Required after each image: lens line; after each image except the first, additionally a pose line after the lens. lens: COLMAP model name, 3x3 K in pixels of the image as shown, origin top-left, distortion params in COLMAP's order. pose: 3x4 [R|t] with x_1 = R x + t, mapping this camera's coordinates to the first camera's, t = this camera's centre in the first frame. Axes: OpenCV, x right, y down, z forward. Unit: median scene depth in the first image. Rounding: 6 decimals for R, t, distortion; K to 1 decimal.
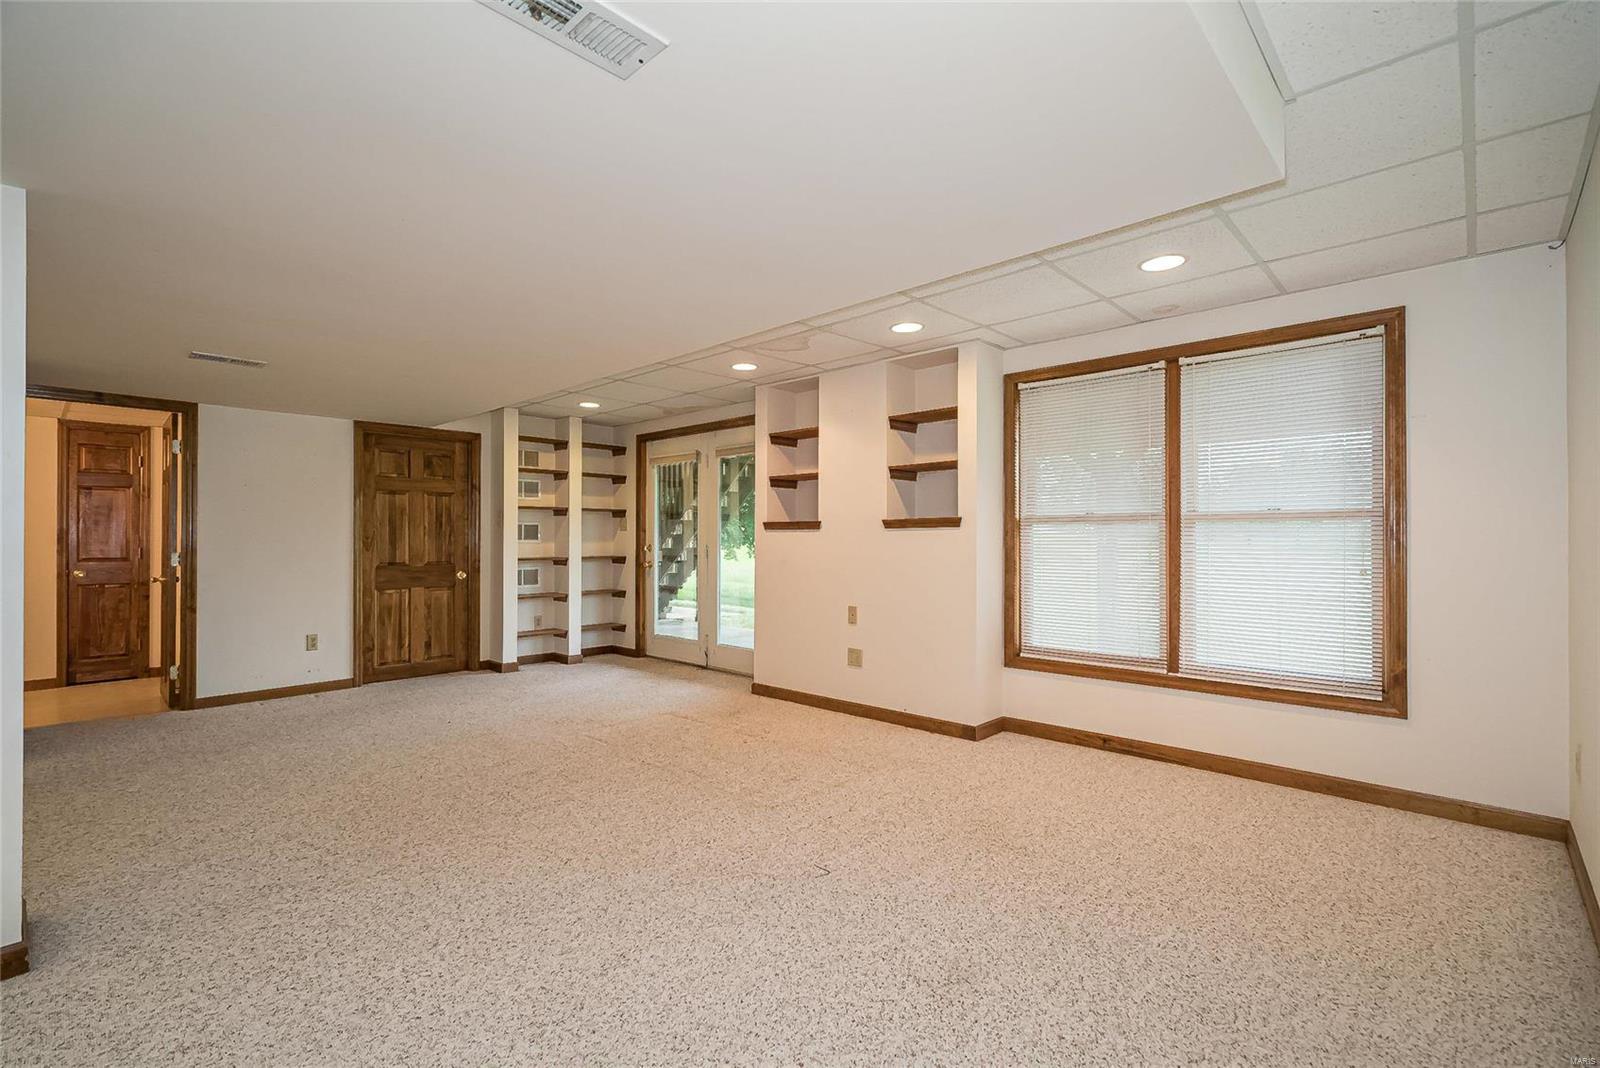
lens RADIAL K [[745.4, 0, 765.8], [0, 745.4, 540.3], [0, 0, 1]] dist [-0.000795, 0.000244]
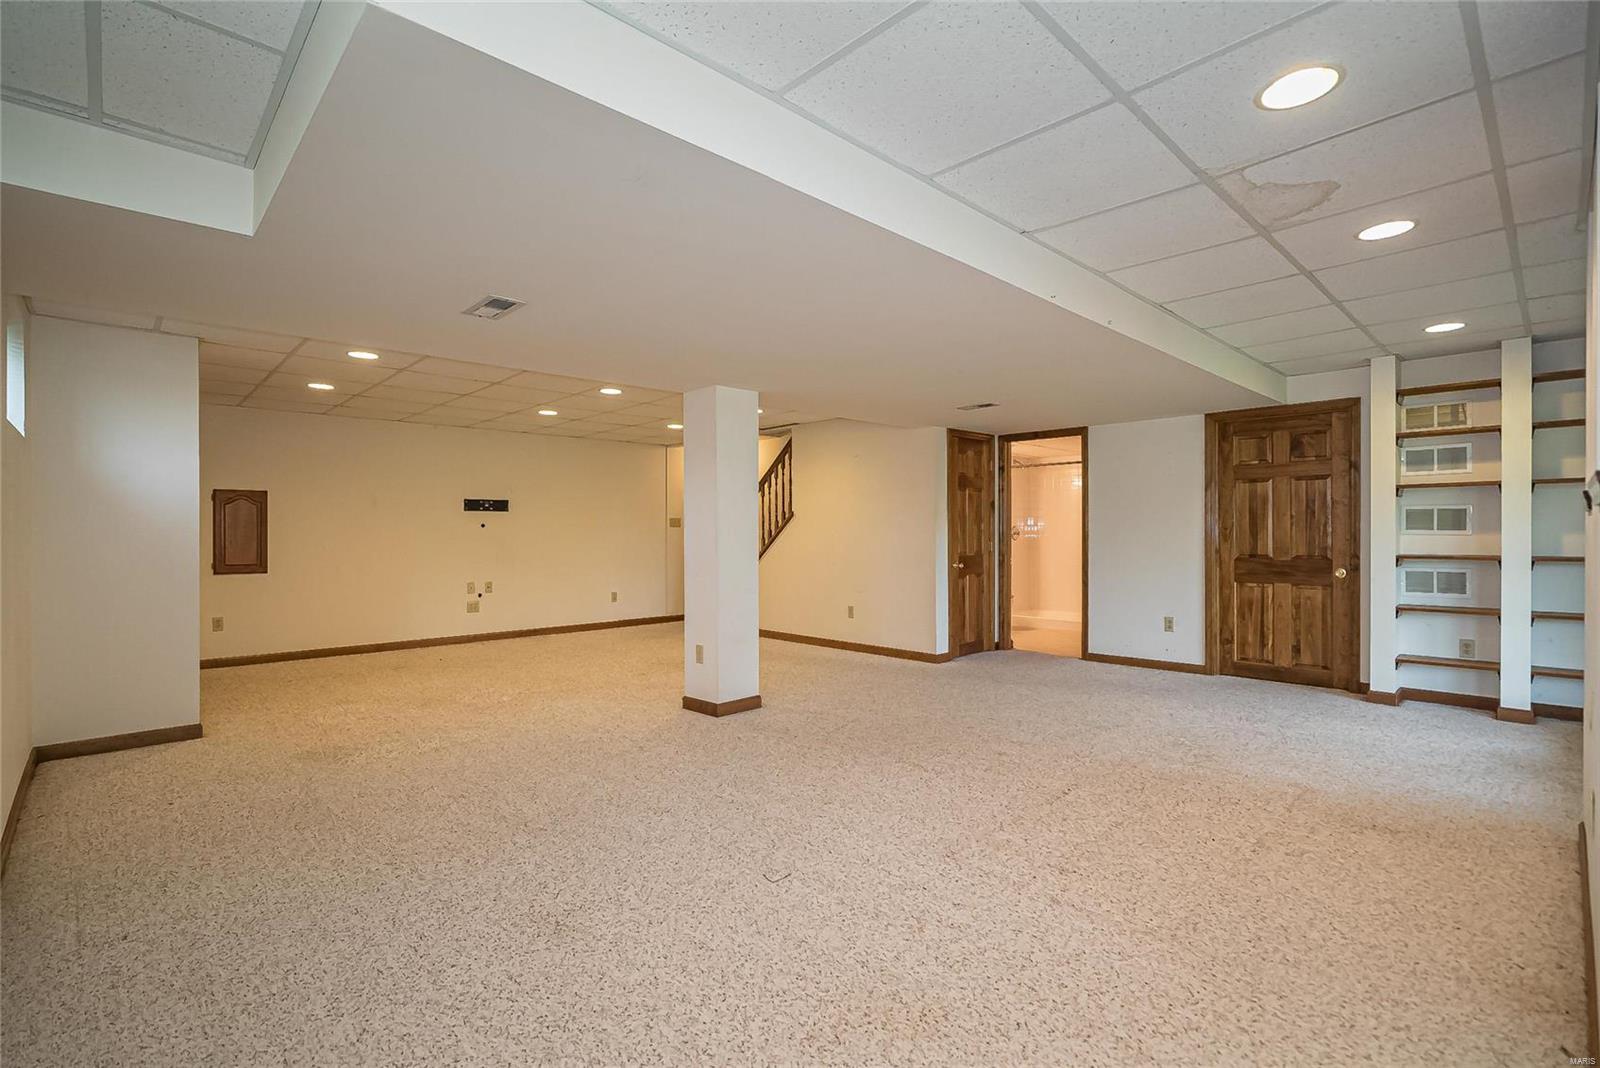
lens RADIAL K [[715.6, 0, 800.0], [0, 715.6, 534.0], [0, 0, 1]] dist [-0.003538, 0.001101]
pose [[-0.034928, 0.004659, -0.999379, 0.428555], [0.005439, 0.999975, 0.004472, -0.003752], [0.999375, -0.005279, -0.034952, 0.454669]]
